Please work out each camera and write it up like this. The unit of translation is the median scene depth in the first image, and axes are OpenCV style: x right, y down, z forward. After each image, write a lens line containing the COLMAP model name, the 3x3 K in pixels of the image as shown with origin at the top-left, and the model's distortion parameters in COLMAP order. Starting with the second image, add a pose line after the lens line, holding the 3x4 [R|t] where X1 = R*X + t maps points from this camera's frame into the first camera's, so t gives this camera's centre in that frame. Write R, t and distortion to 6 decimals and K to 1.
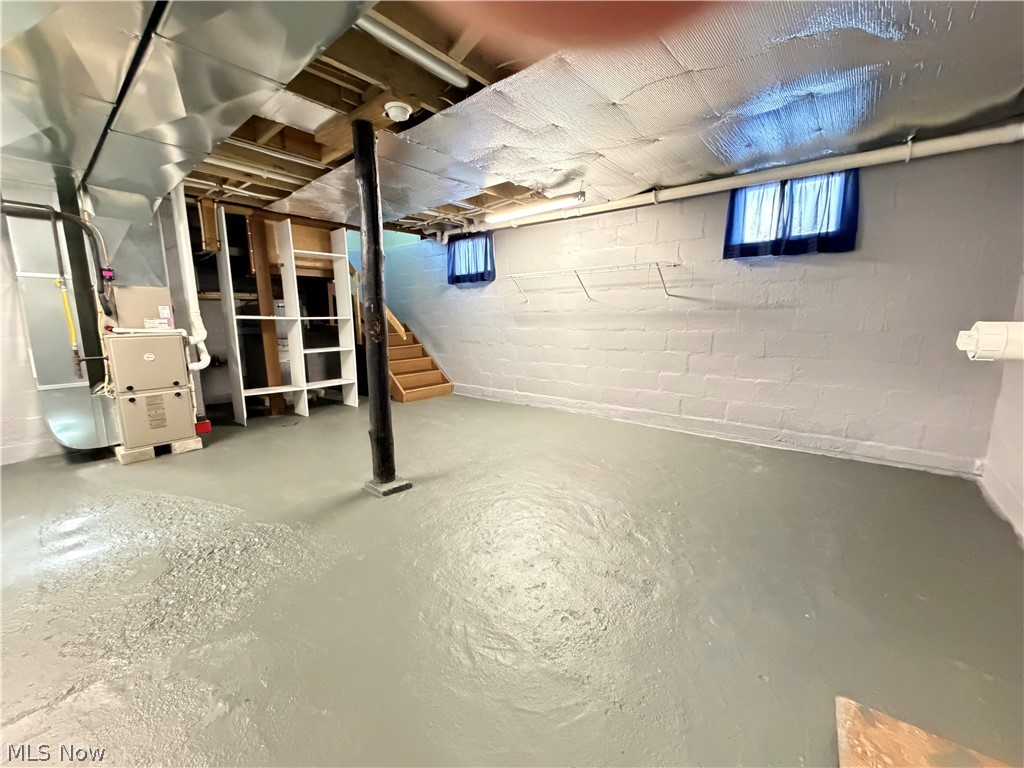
lens RADIAL K [[407.3, 0, 508.9], [0, 407.3, 382.0], [0, 0, 1]] dist [0.000470, -0.000034]
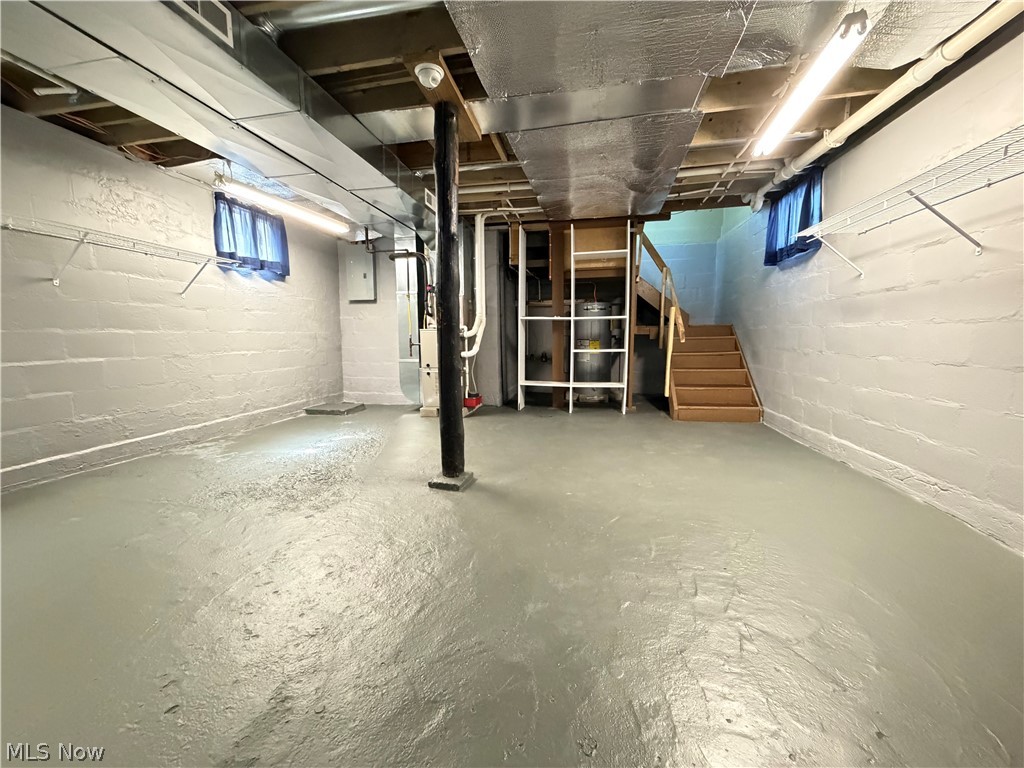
lens RADIAL K [[407.3, 0, 508.9], [0, 407.3, 382.0], [0, 0, 1]] dist [0.000470, -0.000034]
pose [[0.486786, 0.102779, -0.867454, 0.325732], [-0.132440, 0.990258, 0.043008, -0.018080], [0.863423, 0.093949, 0.495656, 0.359309]]
